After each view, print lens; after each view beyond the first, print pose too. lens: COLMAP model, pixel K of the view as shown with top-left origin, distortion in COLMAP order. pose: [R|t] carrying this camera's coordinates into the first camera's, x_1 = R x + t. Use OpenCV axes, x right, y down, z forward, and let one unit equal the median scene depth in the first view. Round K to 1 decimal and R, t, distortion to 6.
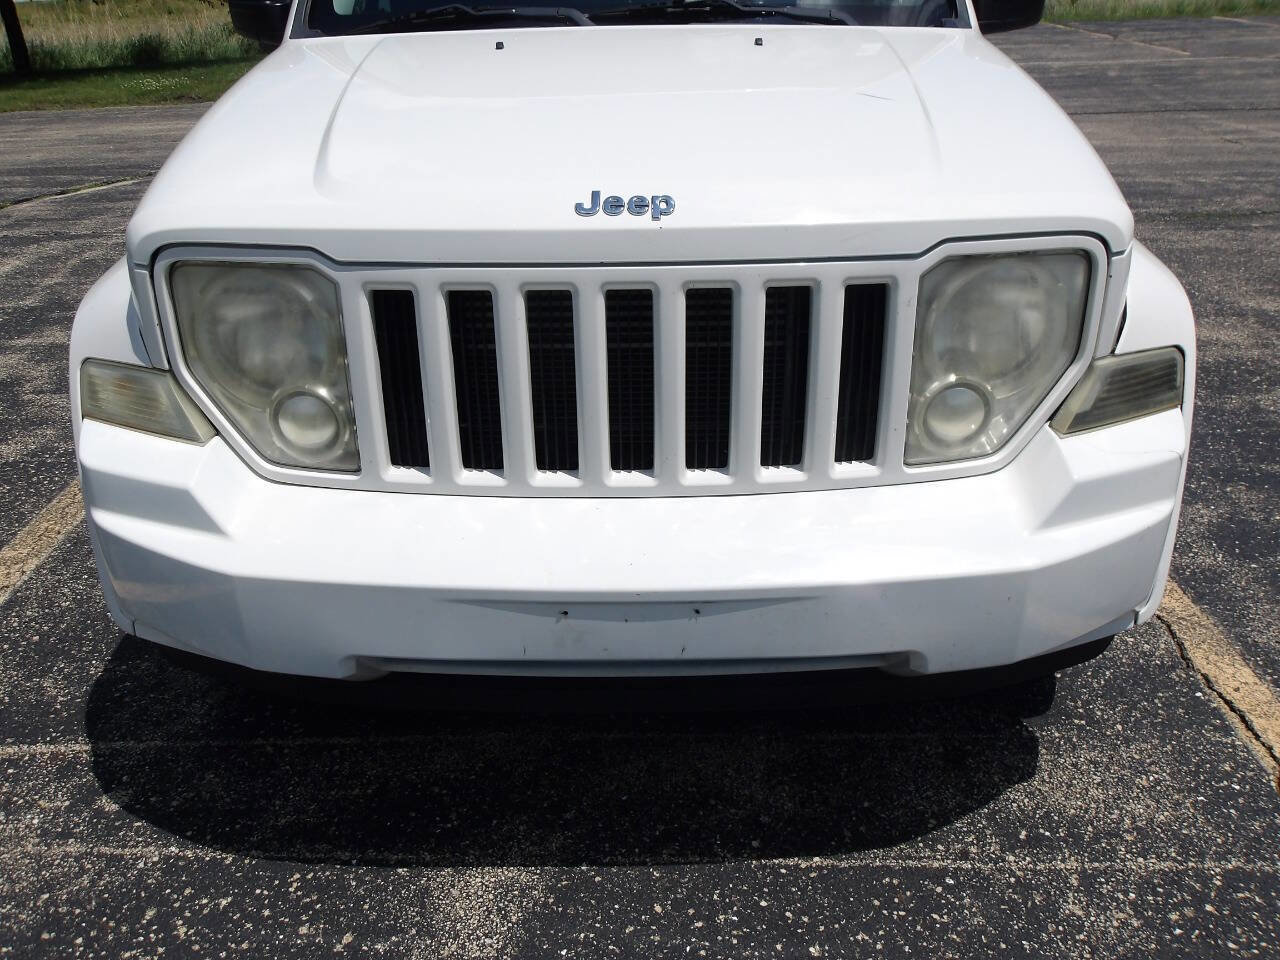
lens RADIAL K [[1047.9, 0, 640.6], [0, 1047.9, 479.4], [0, 0, 1]] dist [0.008632, -0.007583]
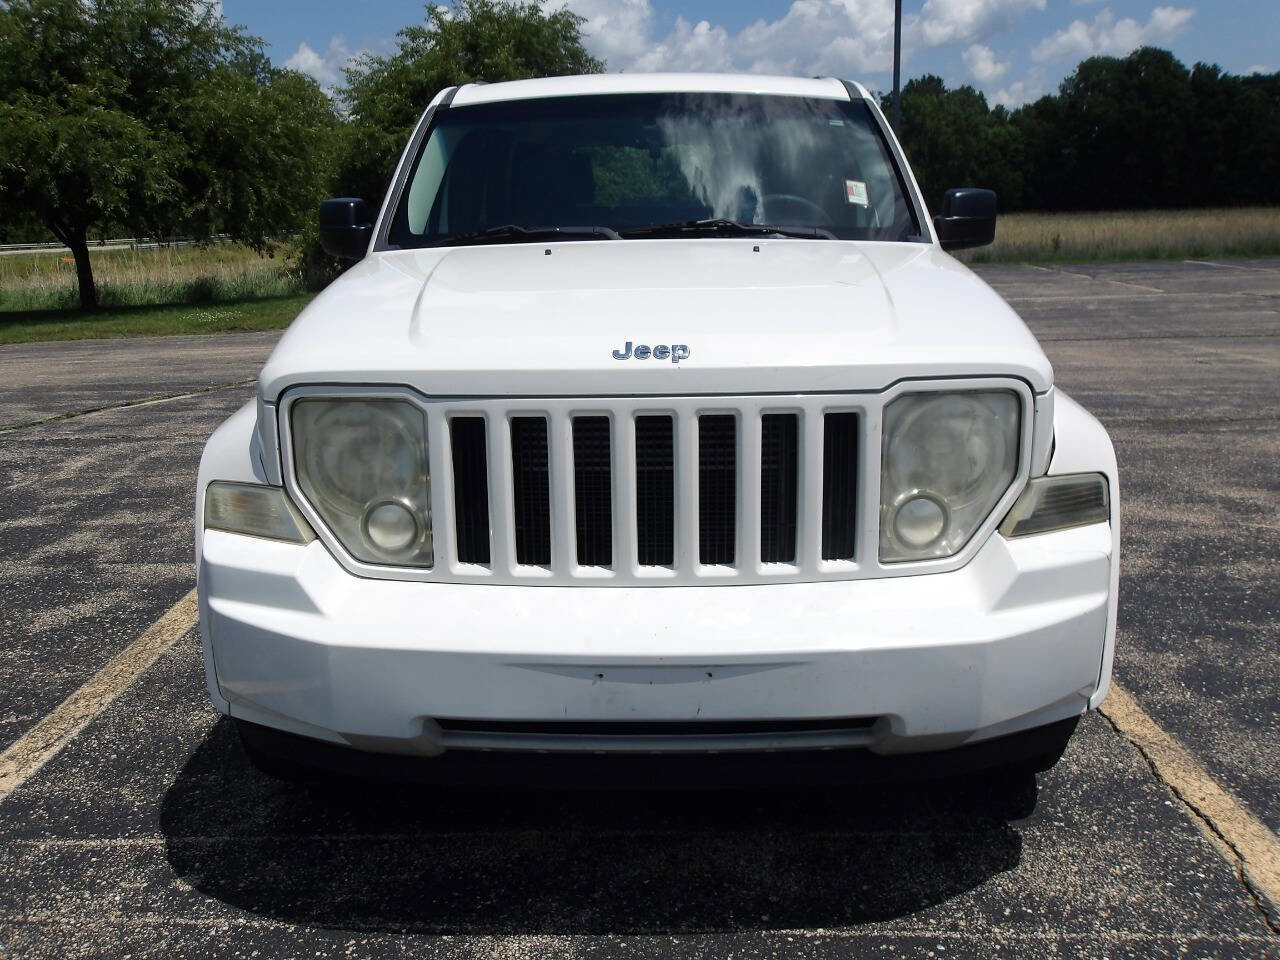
lens RADIAL K [[1047.9, 0, 641.8], [0, 1047.9, 482.0], [0, 0, 1]] dist [0.008632, -0.007583]
pose [[0.999923, 0.002097, -0.012271, -0.007908], [-0.004622, 0.977788, -0.209545, 0.126744], [0.011559, 0.209586, 0.977722, -0.177144]]
